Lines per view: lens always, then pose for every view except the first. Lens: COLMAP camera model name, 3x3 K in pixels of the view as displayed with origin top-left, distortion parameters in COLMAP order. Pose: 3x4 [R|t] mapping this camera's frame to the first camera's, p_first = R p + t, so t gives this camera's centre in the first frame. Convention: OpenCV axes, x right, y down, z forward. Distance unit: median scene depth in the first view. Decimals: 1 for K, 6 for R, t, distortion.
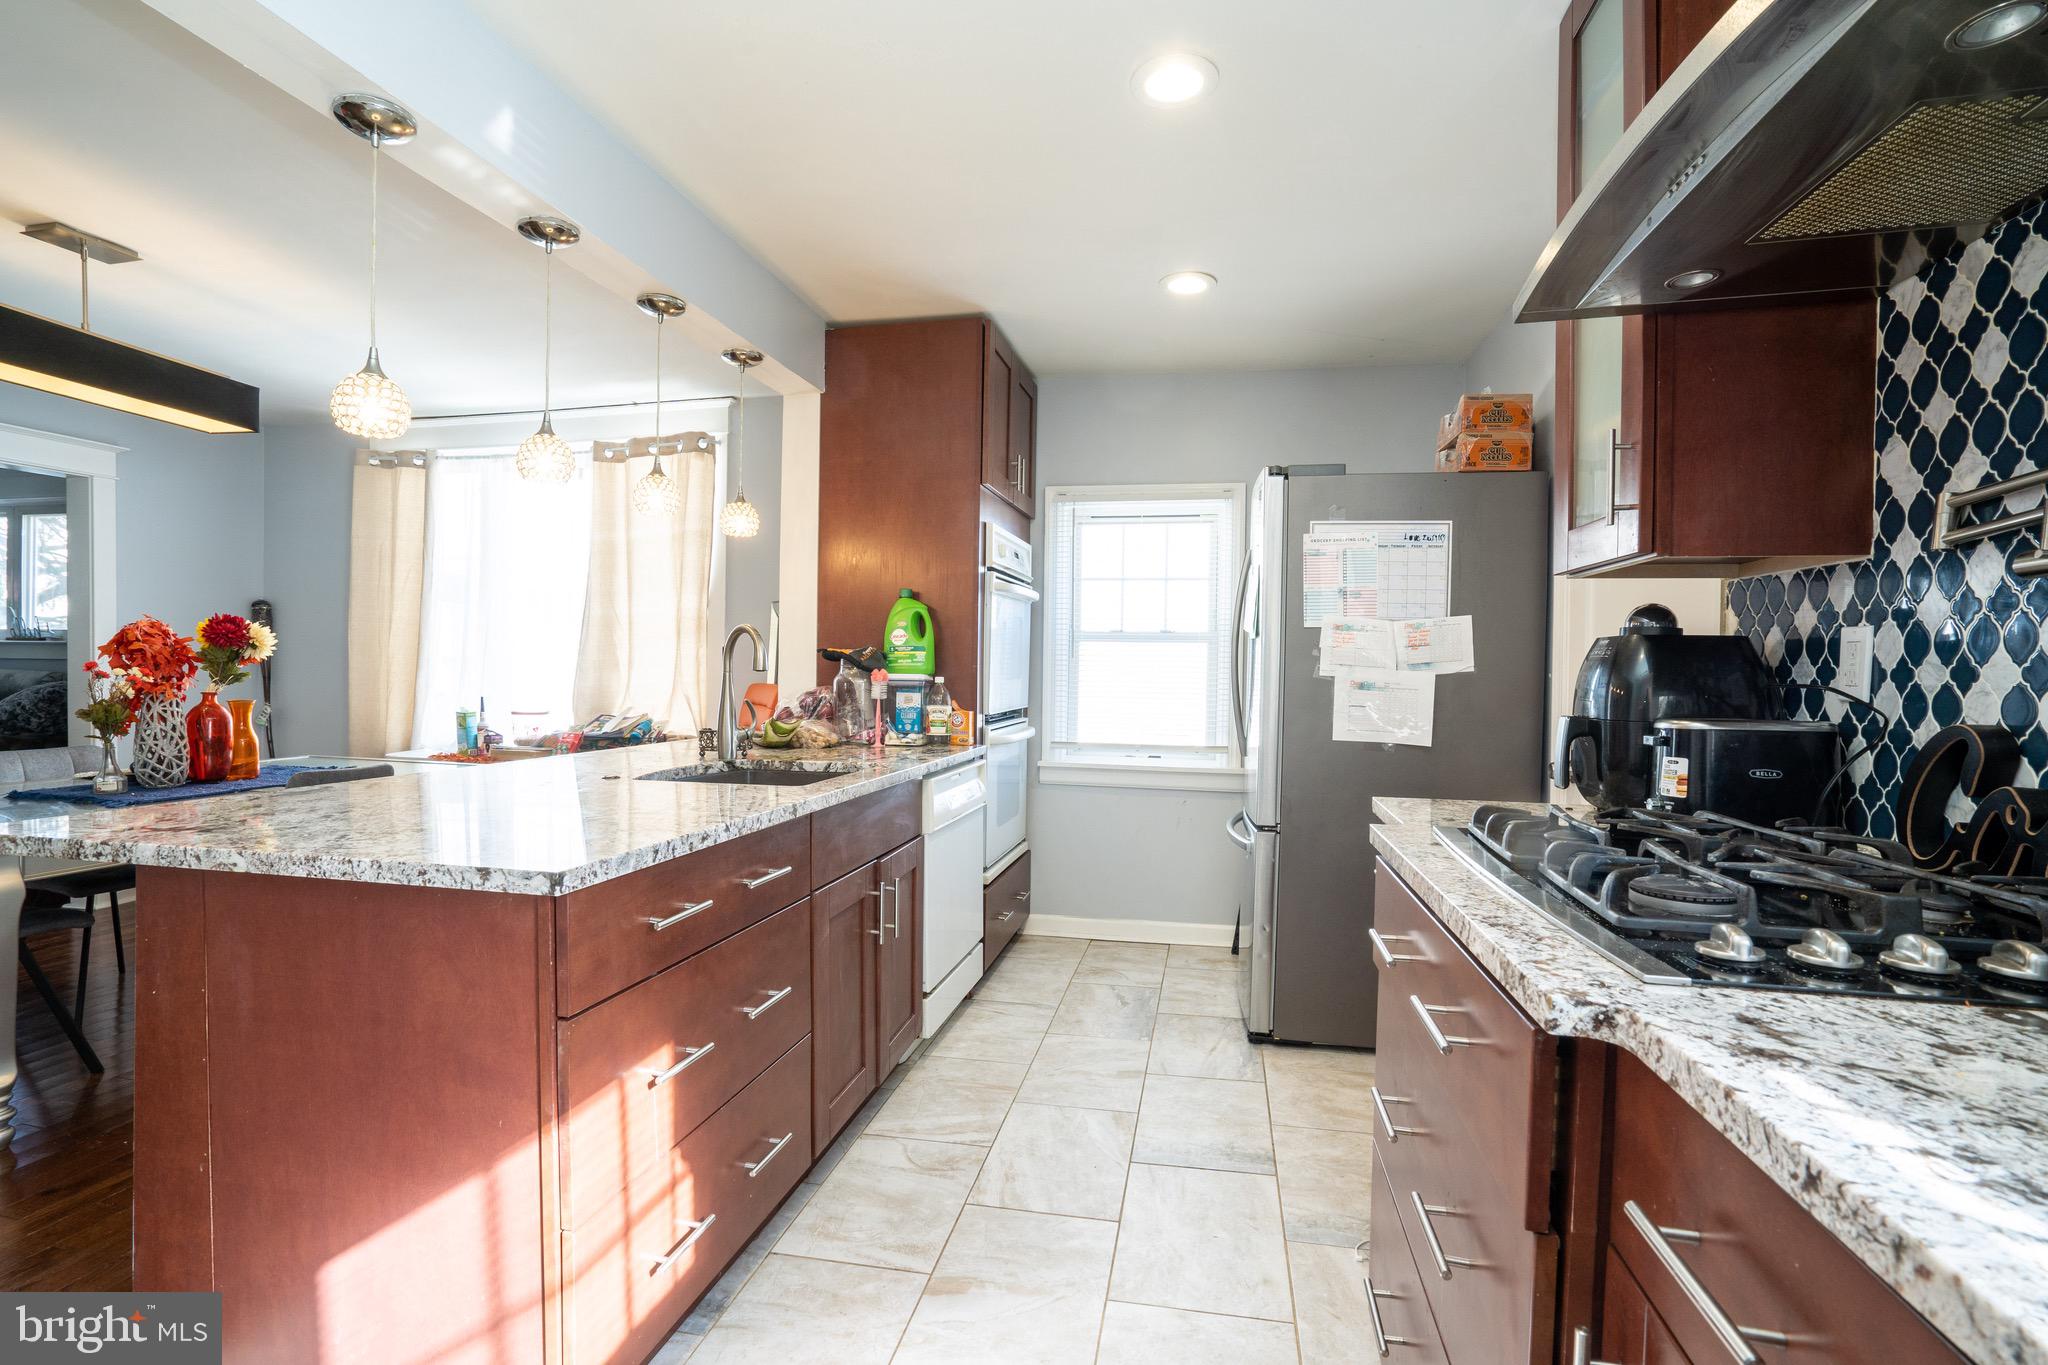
lens RADIAL K [[945.9, 0, 1019.5], [0, 945.9, 688.5], [0, 0, 1]] dist [-0.063461, 0.023677]
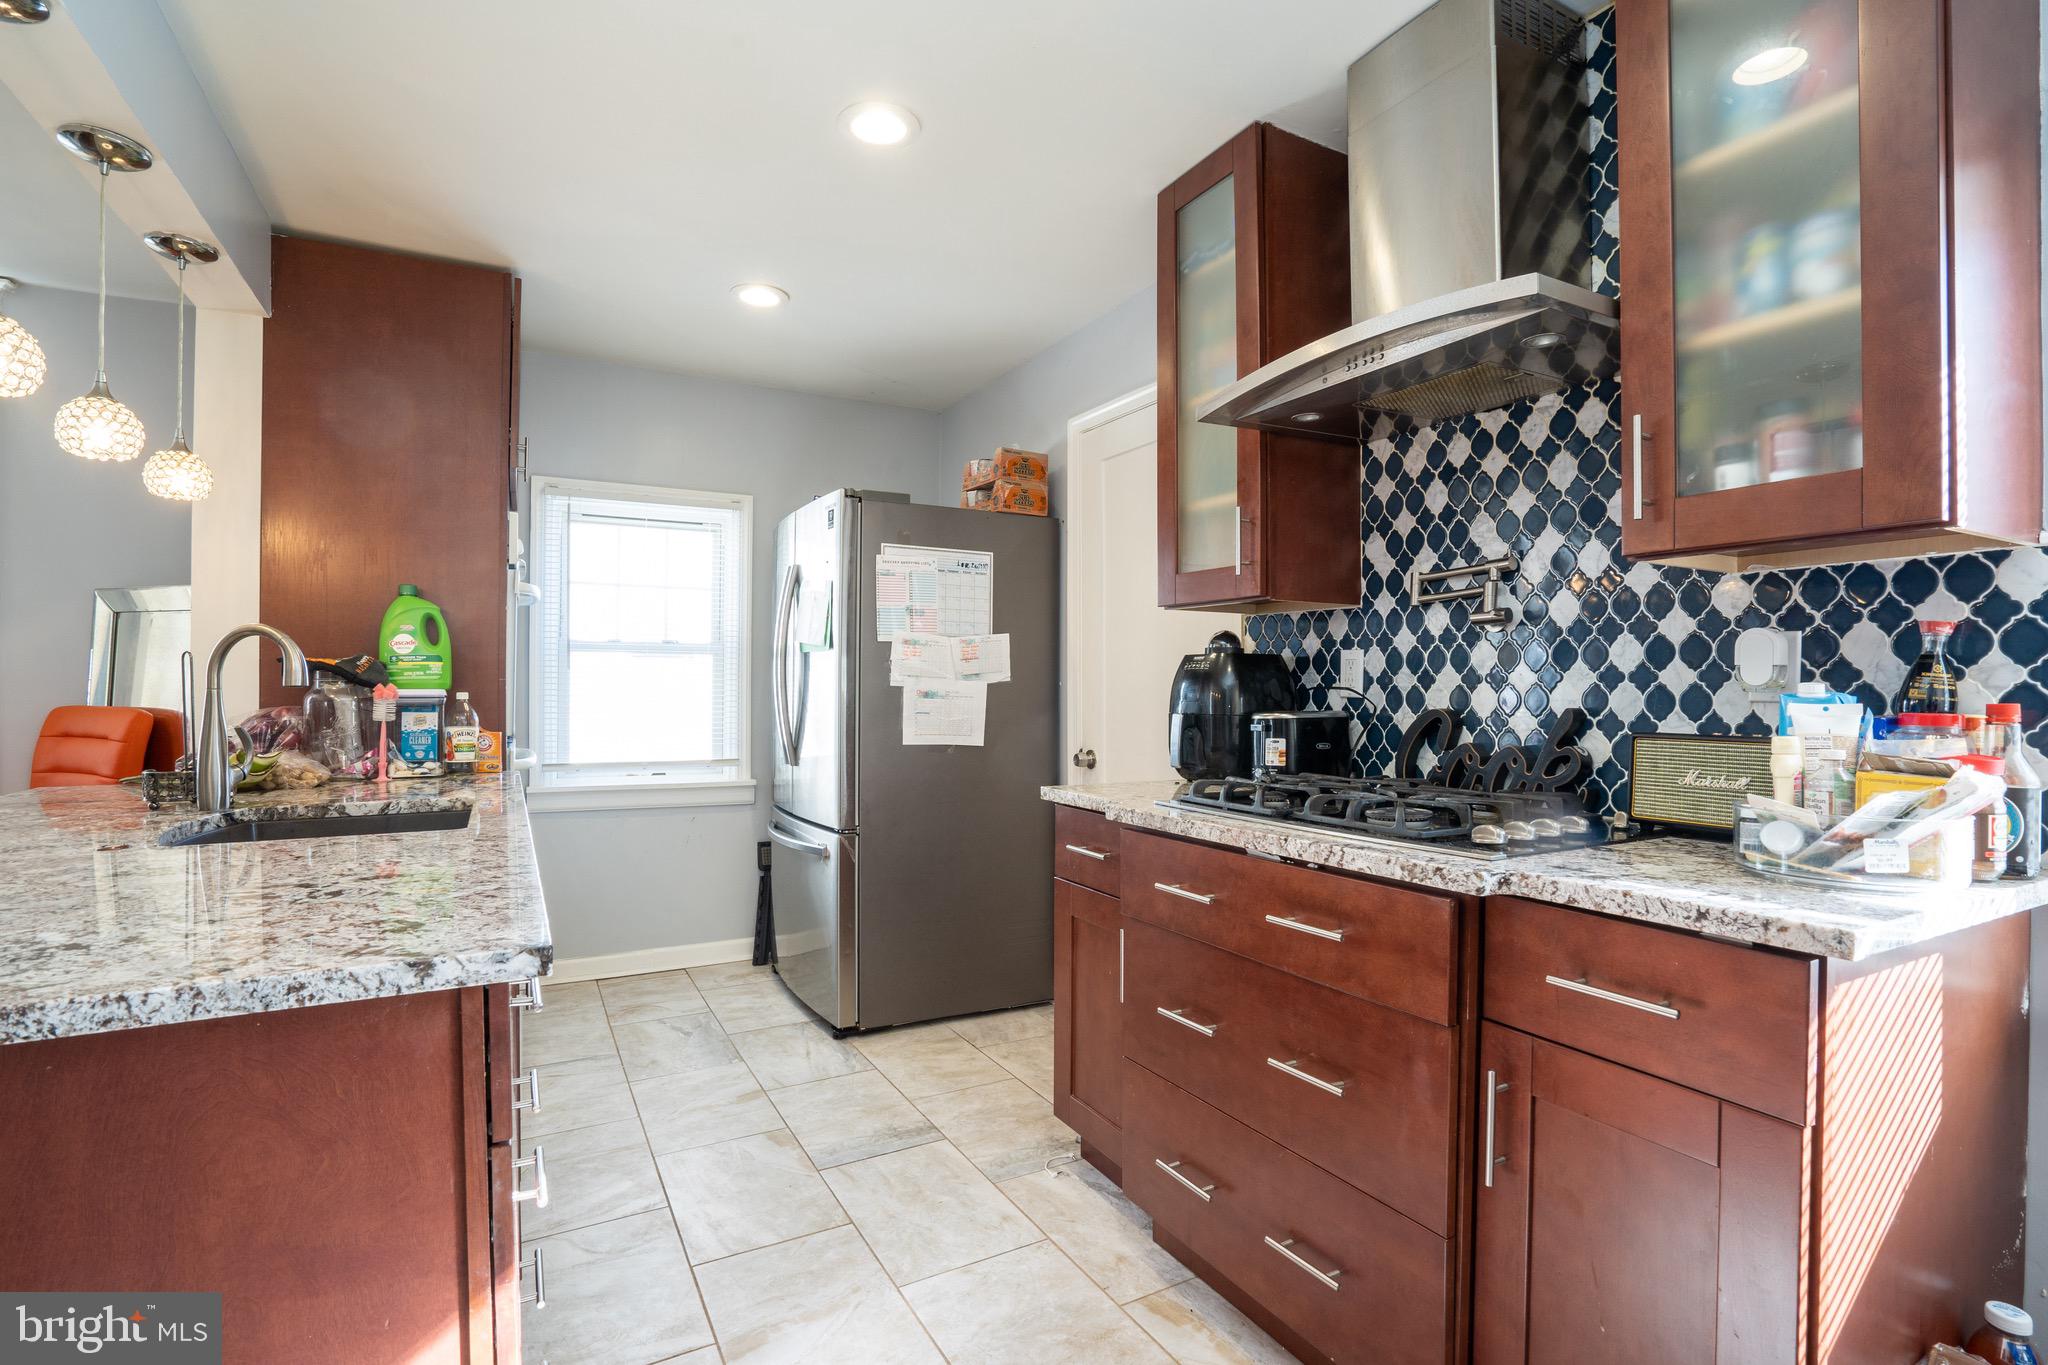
lens RADIAL K [[960.8, 0, 1016.7], [0, 960.8, 686.7], [0, 0, 1]] dist [-0.059431, 0.025933]
pose [[0.763302, -0.011102, 0.645946, -0.333394], [0.019779, 0.999785, -0.006189, -0.003185], [-0.645738, 0.017501, 0.763358, 0.064827]]
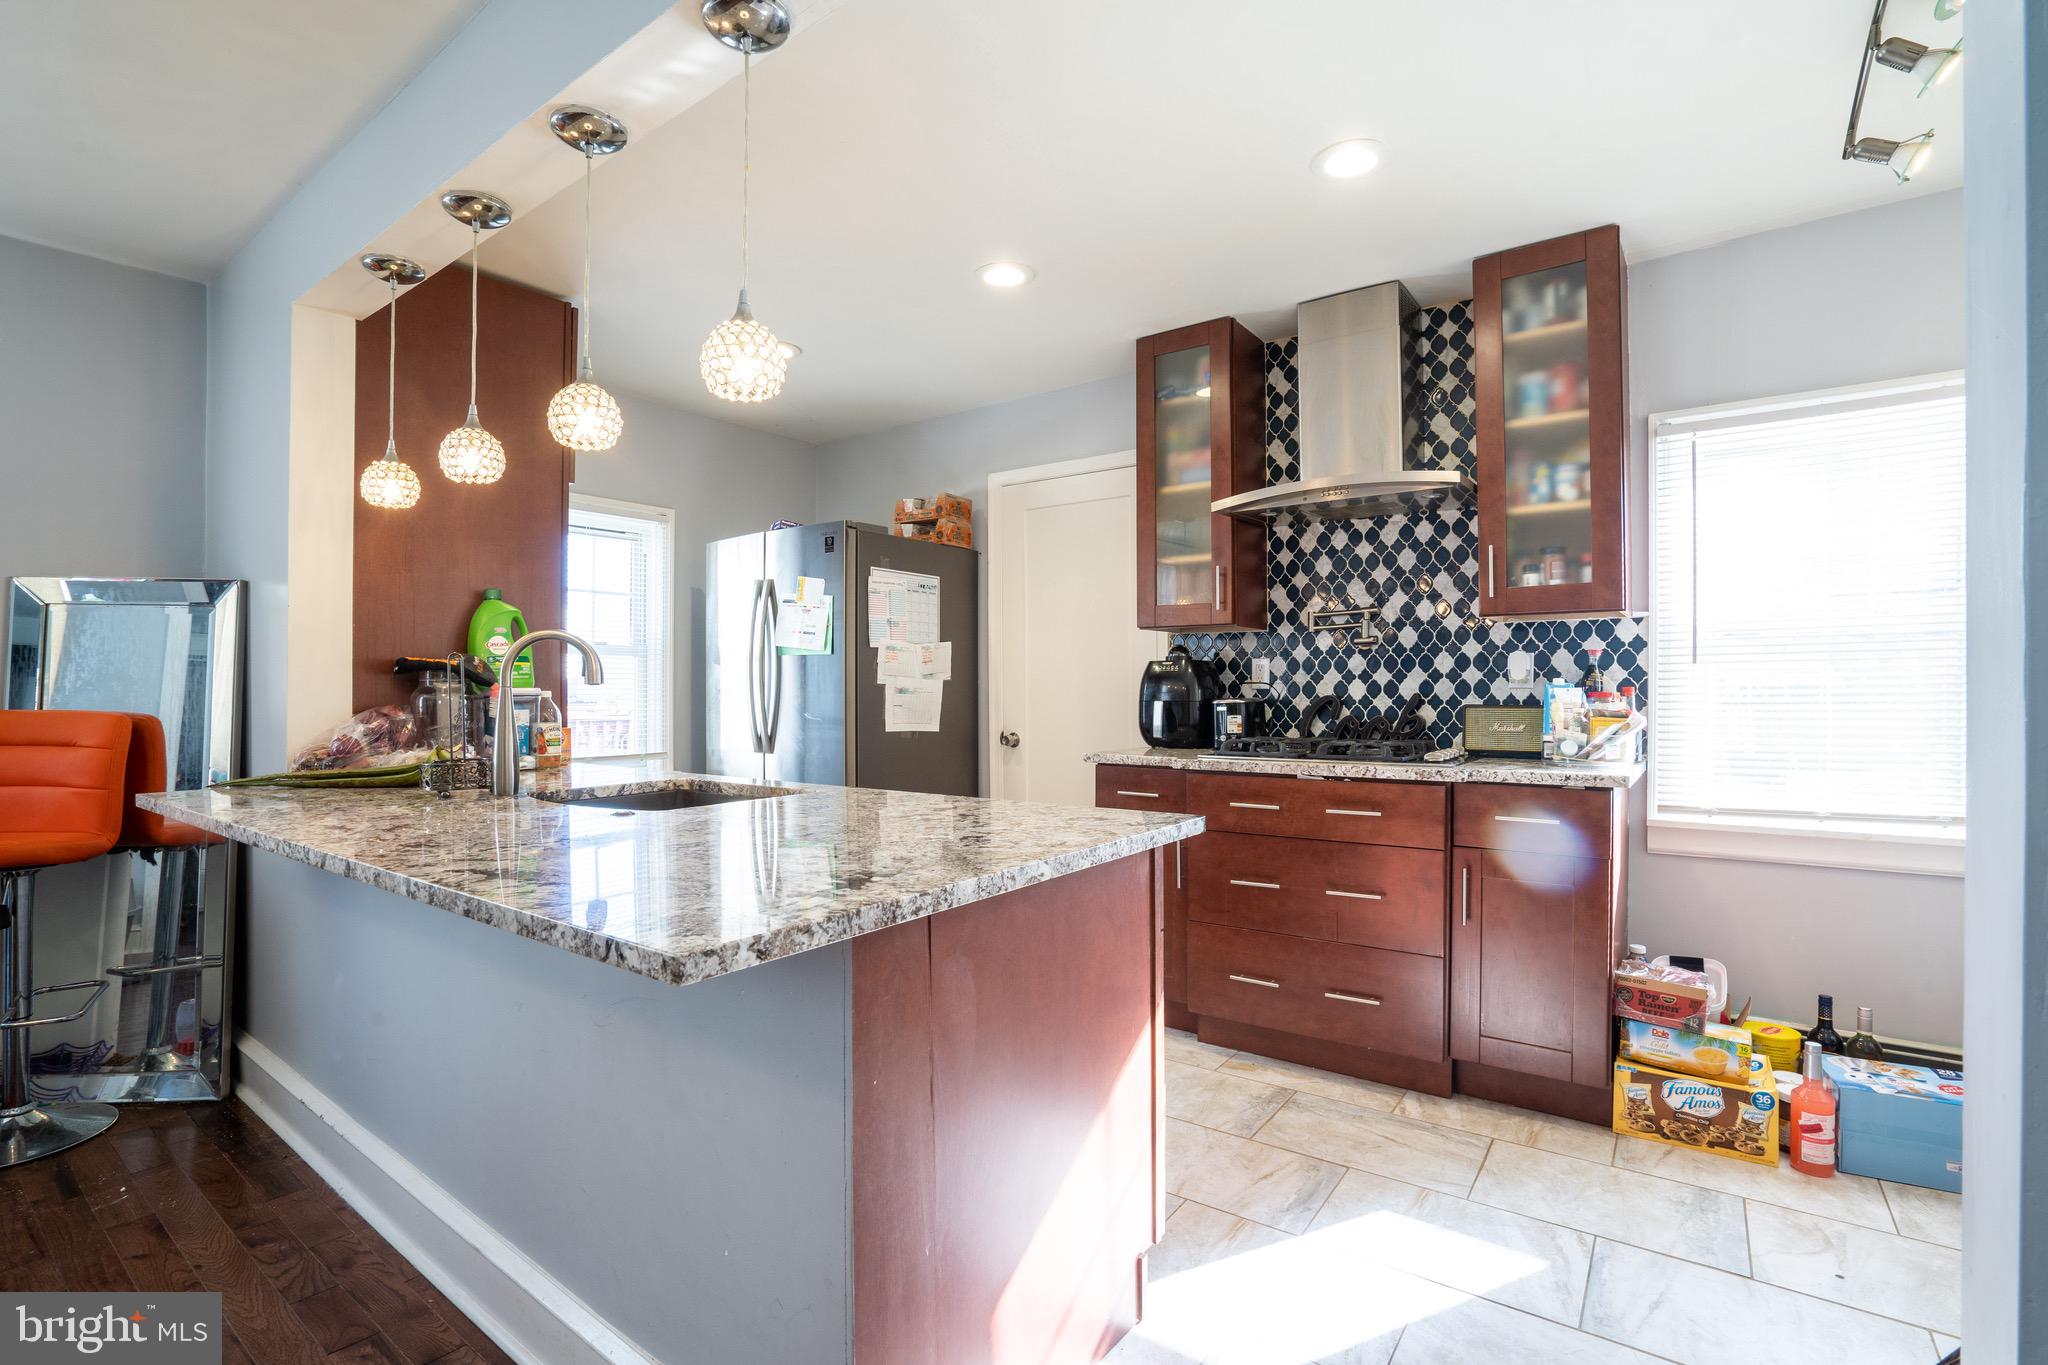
lens RADIAL K [[945.9, 0, 1019.5], [0, 945.9, 688.5], [0, 0, 1]] dist [-0.063461, 0.023677]
pose [[0.418973, -0.016034, 0.907857, -0.935388], [0.026046, 0.999645, 0.005635, -0.010523], [-0.907625, 0.021286, 0.419242, 0.297533]]
